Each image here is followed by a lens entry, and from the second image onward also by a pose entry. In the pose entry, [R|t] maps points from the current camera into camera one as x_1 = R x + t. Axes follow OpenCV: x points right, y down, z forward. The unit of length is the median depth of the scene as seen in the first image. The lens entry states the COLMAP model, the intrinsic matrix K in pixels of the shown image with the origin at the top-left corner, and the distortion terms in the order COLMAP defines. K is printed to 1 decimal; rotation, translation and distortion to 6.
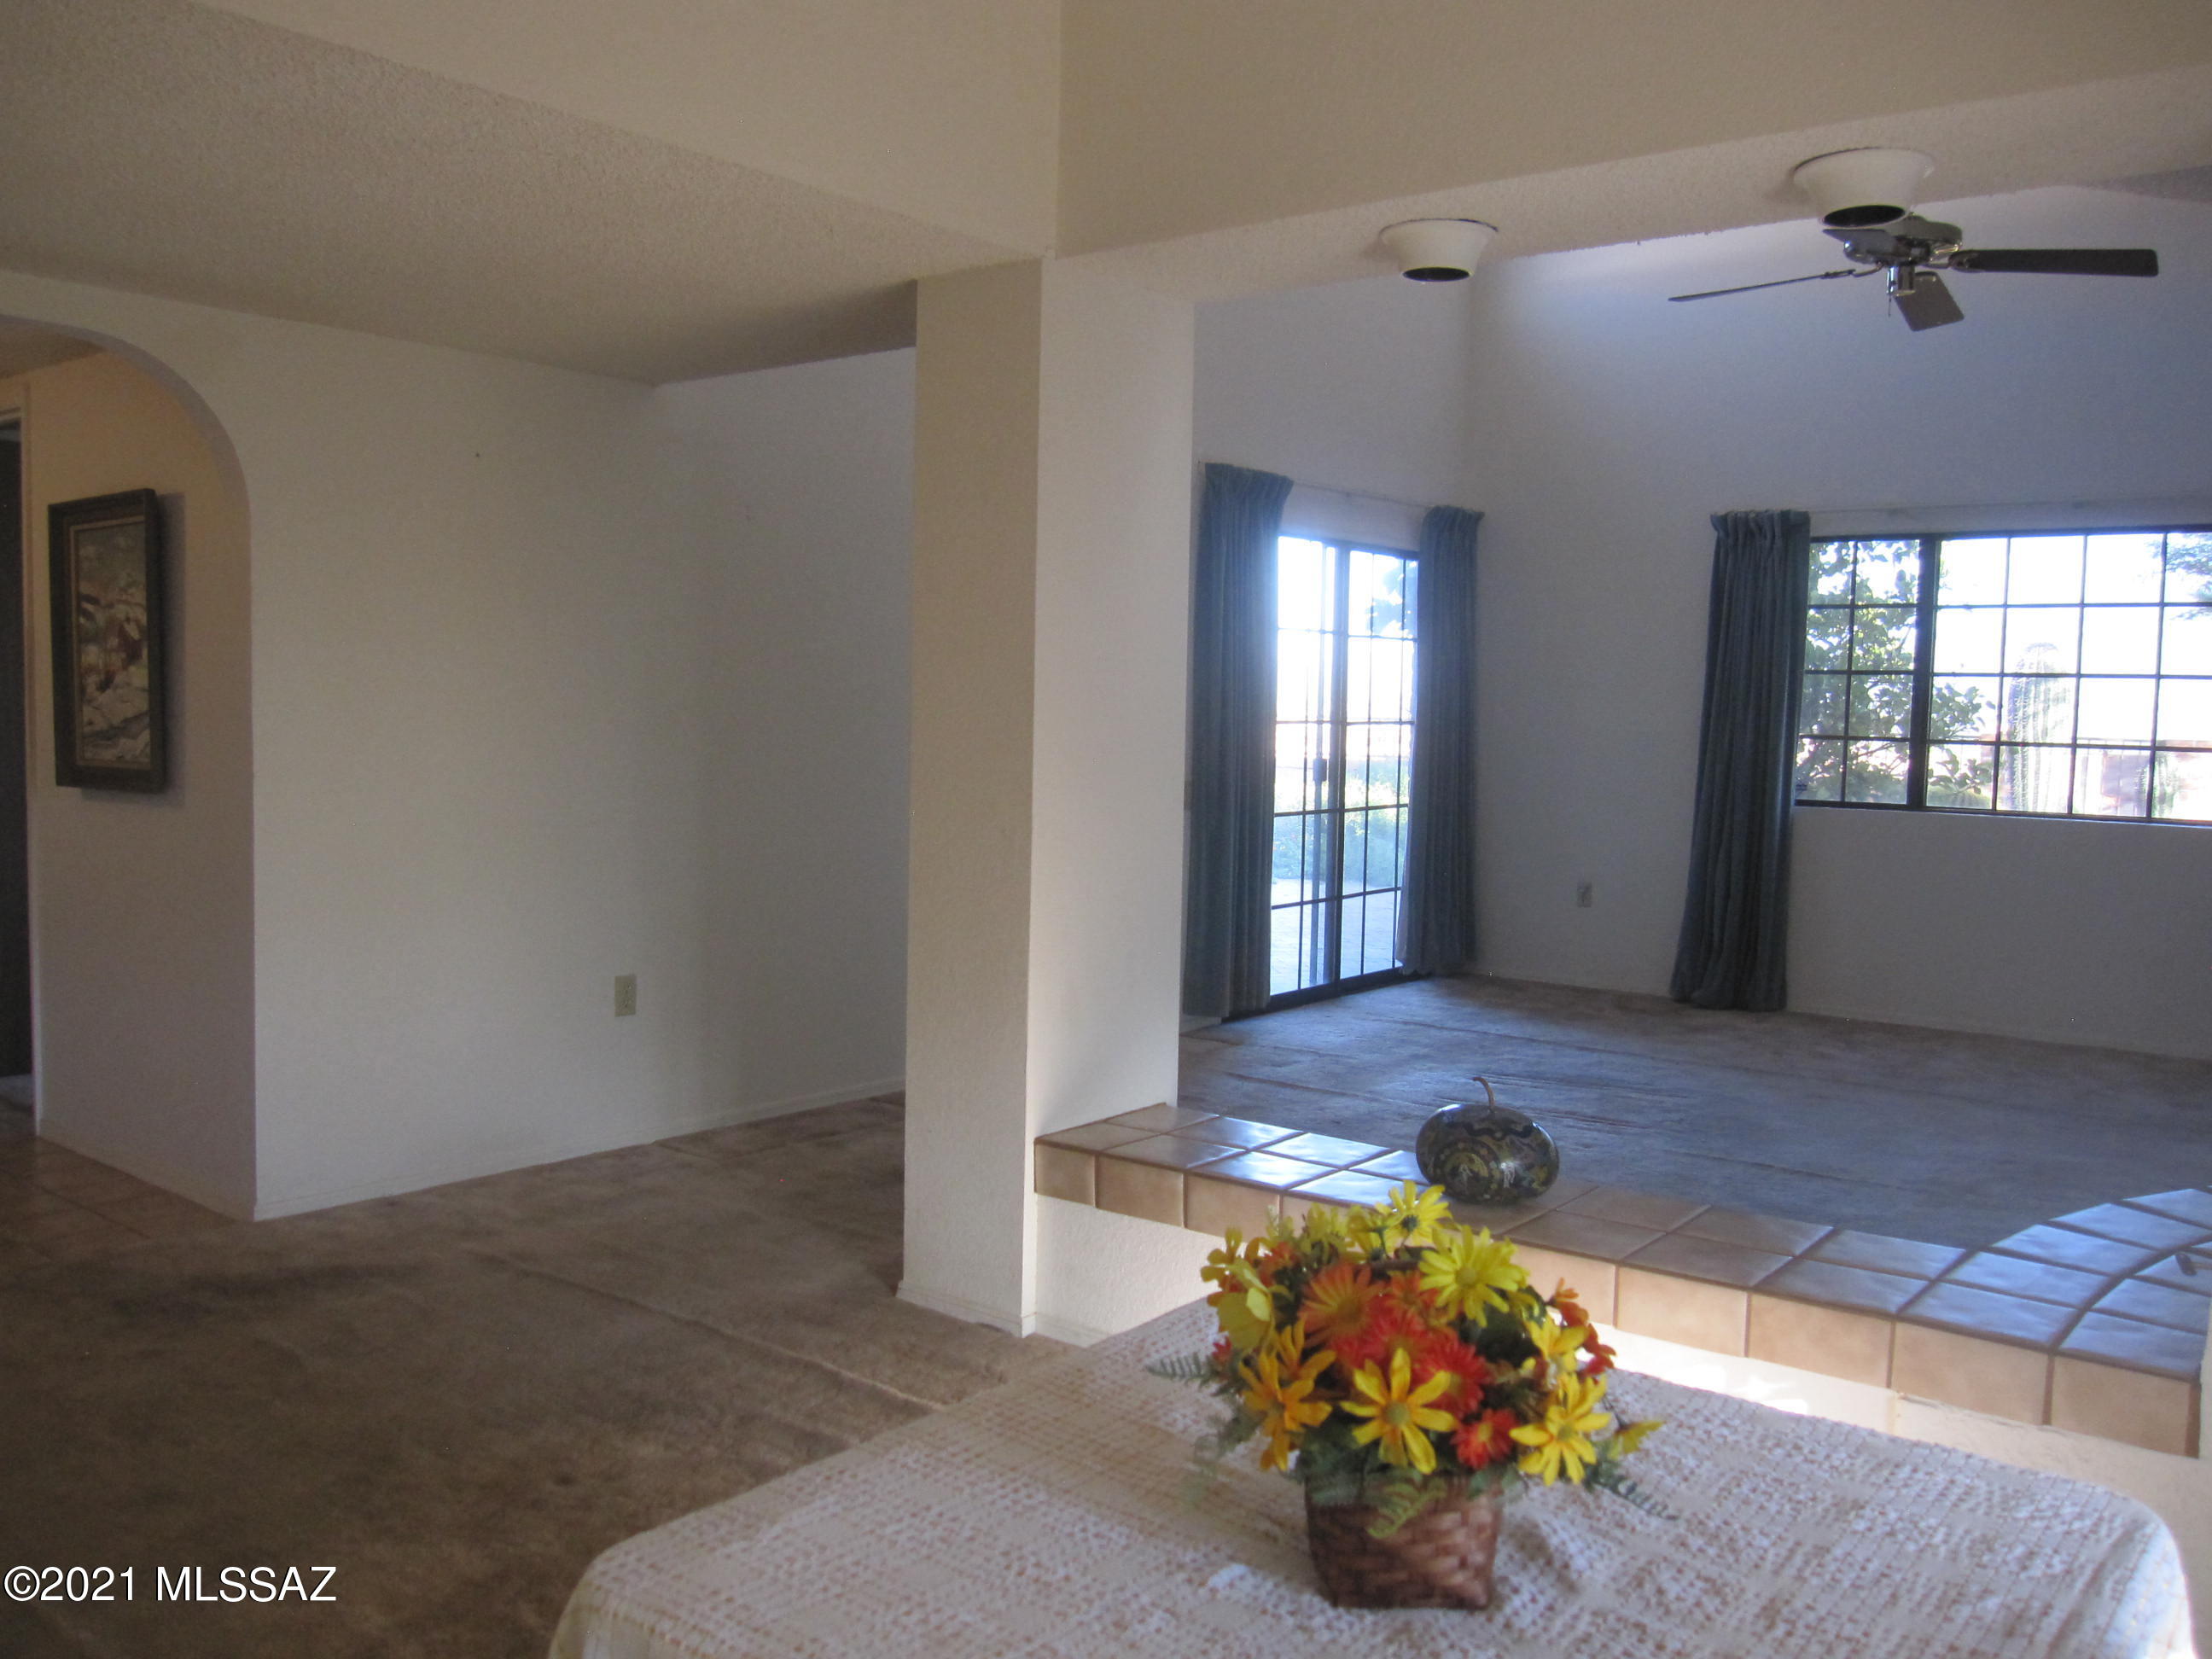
lens RADIAL K [[1815.8, 0, 1101.9], [0, 1815.8, 840.4], [0, 0, 1]] dist [-0.076778, 0.051839]
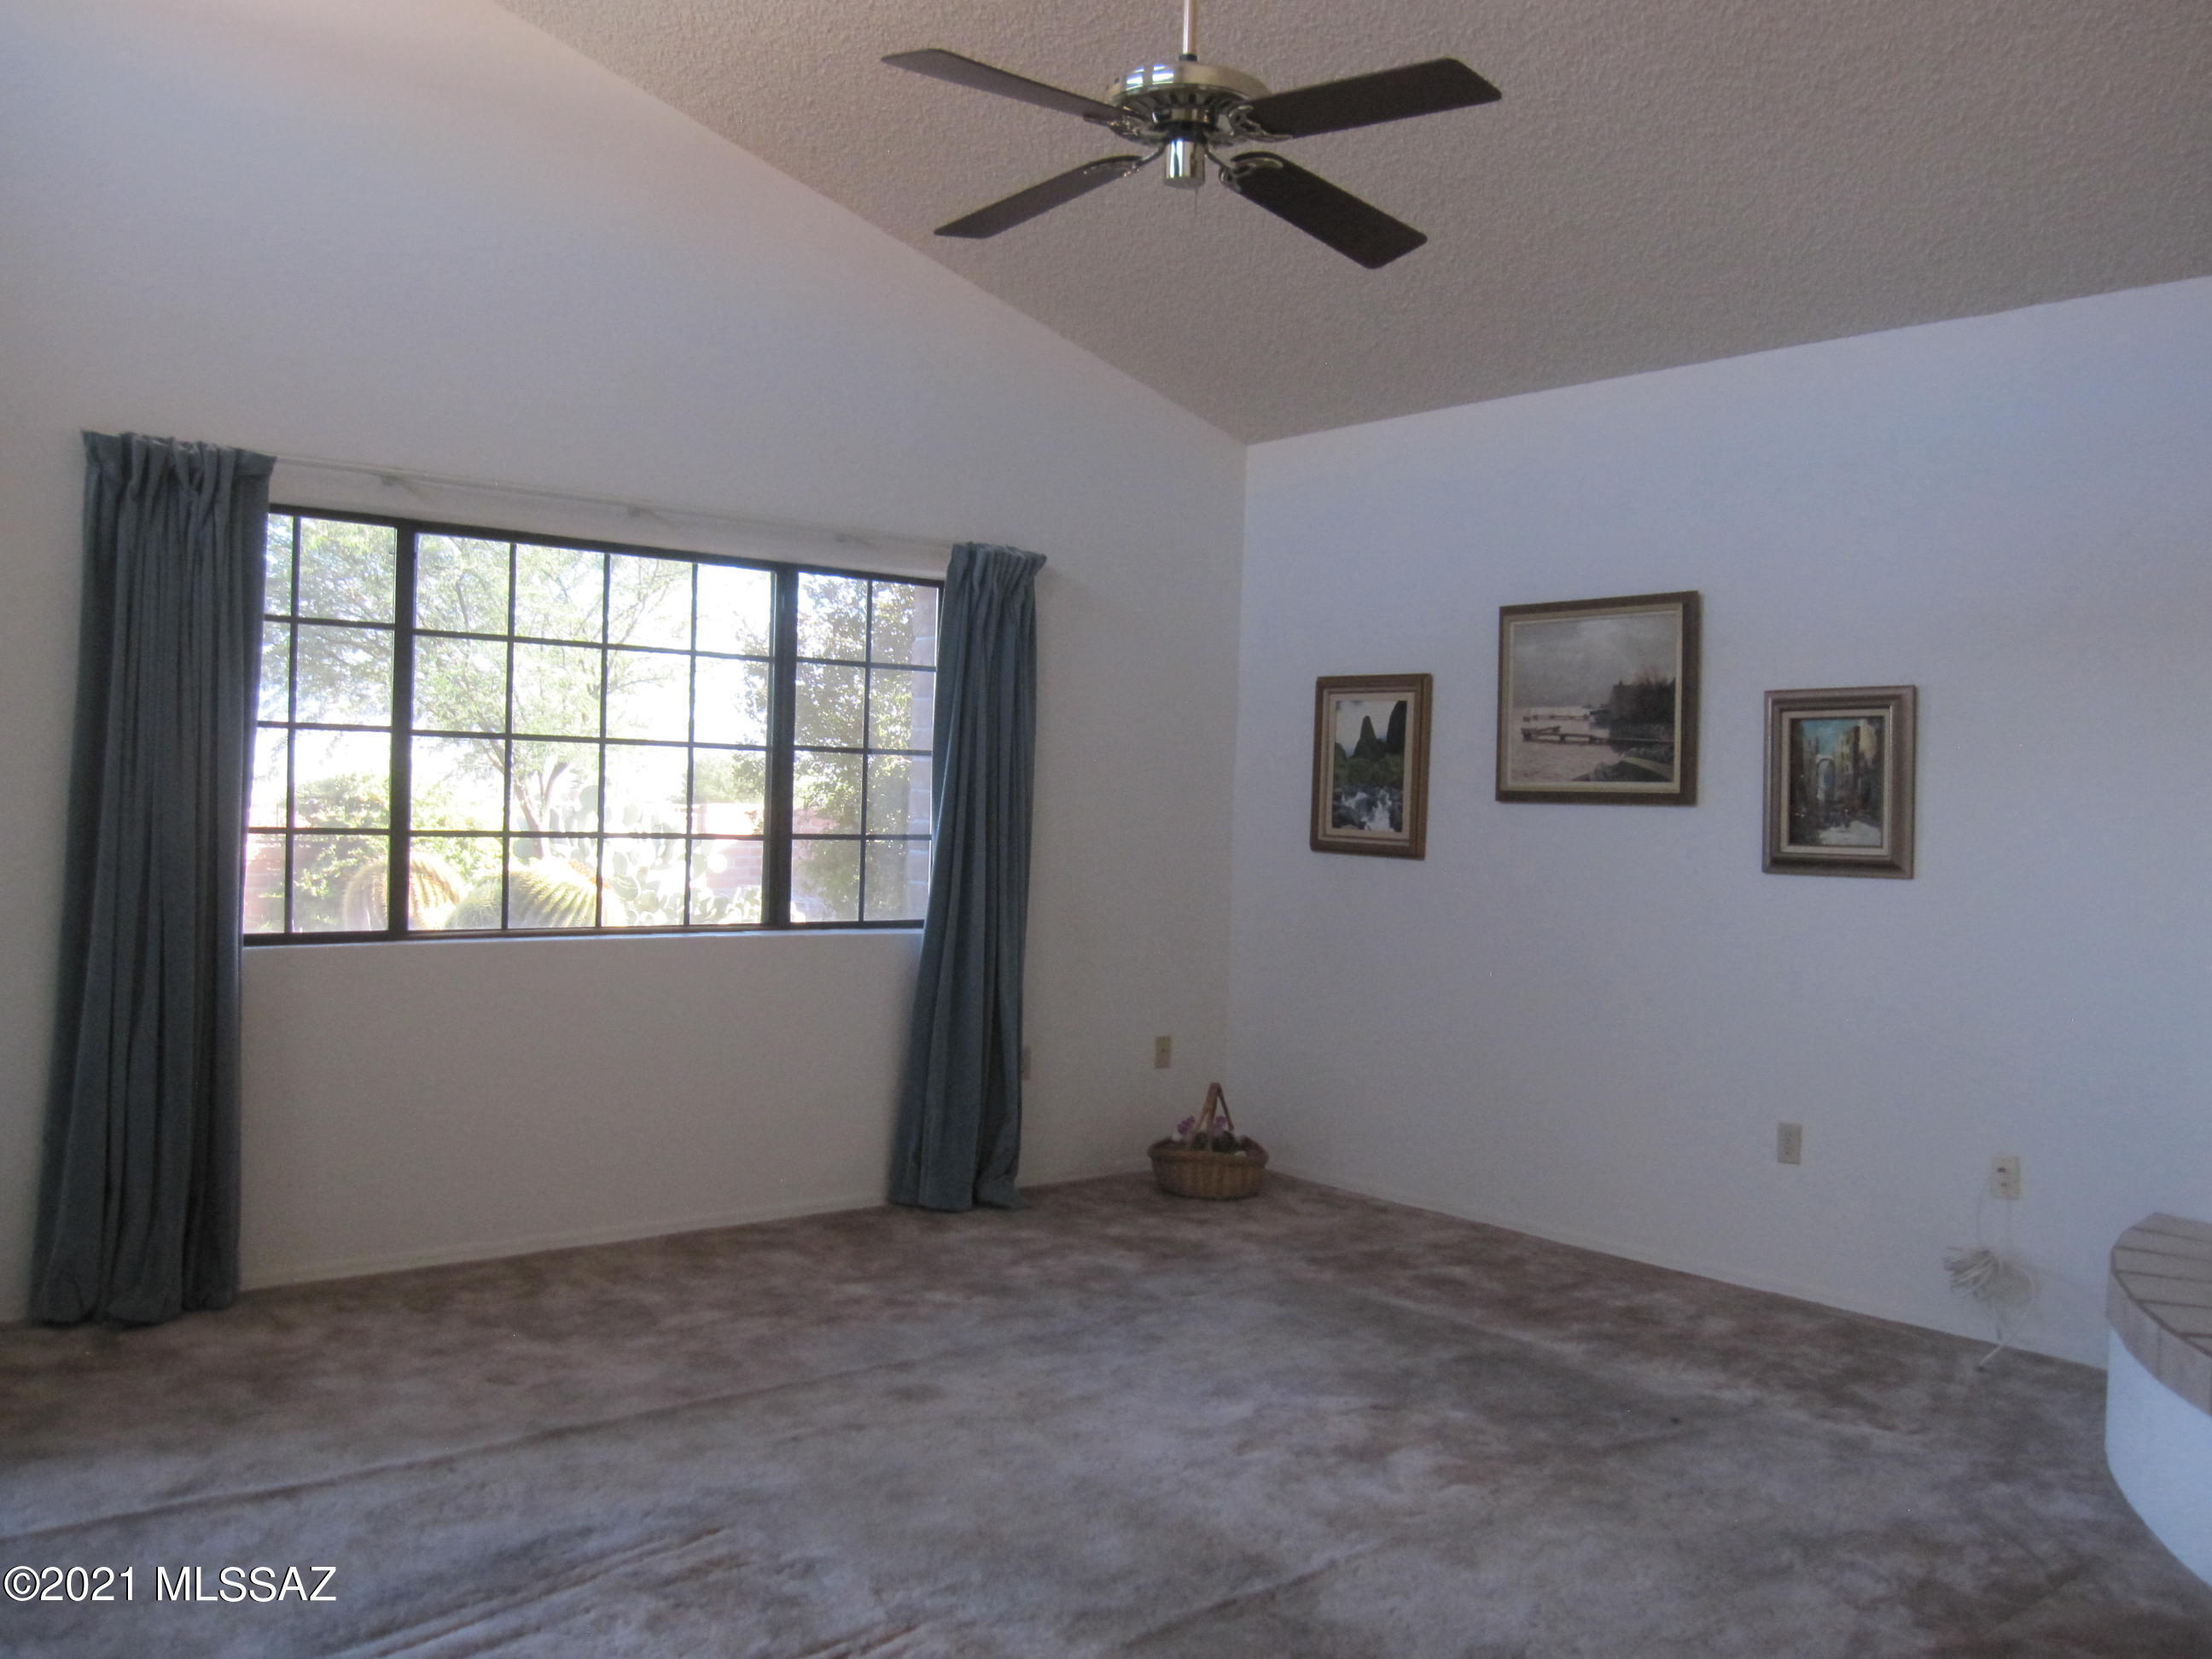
lens RADIAL K [[1814.1, 0, 1106.0], [0, 1814.1, 829.5], [0, 0, 1]] dist [-0.072800, 0.045978]
pose [[0.203257, -0.032672, 0.978580, -0.224418], [0.045637, 0.998673, 0.023864, -0.098359], [-0.978061, 0.039808, 0.204479, 0.986018]]
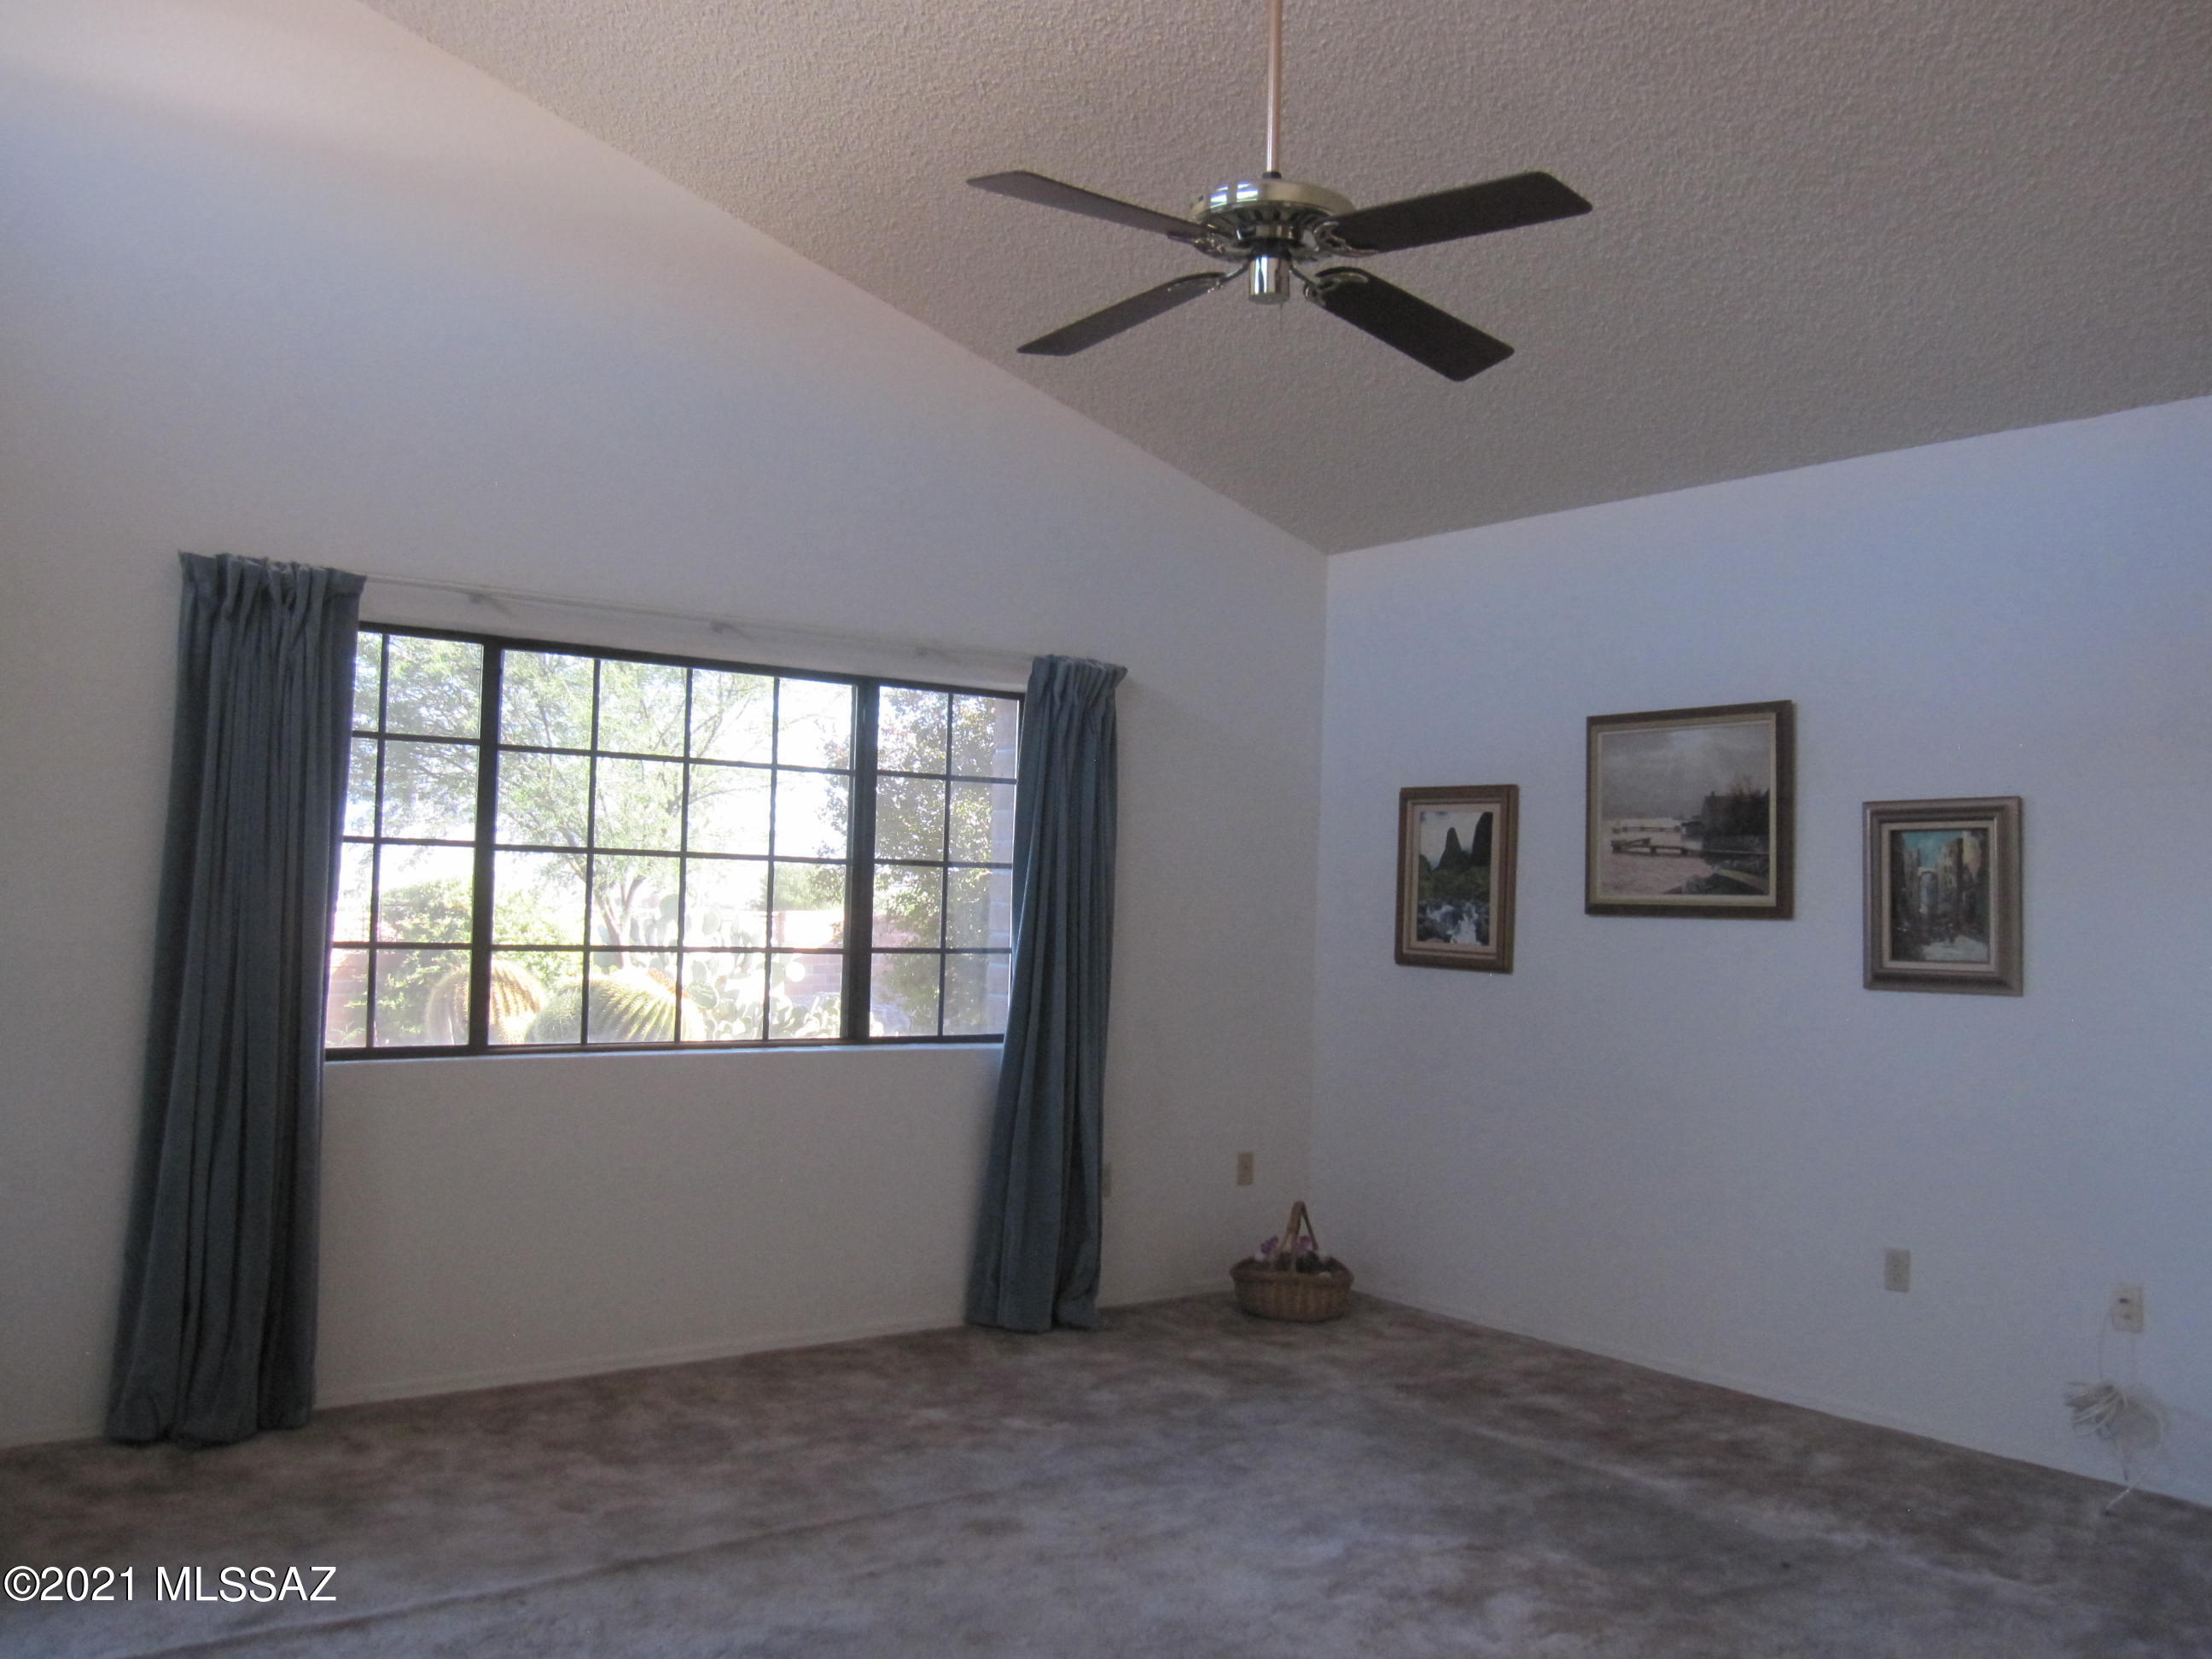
lens RADIAL K [[1815.8, 0, 1101.9], [0, 1815.8, 840.4], [0, 0, 1]] dist [-0.076778, 0.051839]
pose [[0.246480, 0.017449, 0.968991, -0.213359], [0.045994, 0.998501, -0.029680, -0.104649], [-0.968056, 0.051883, 0.245308, 0.991616]]
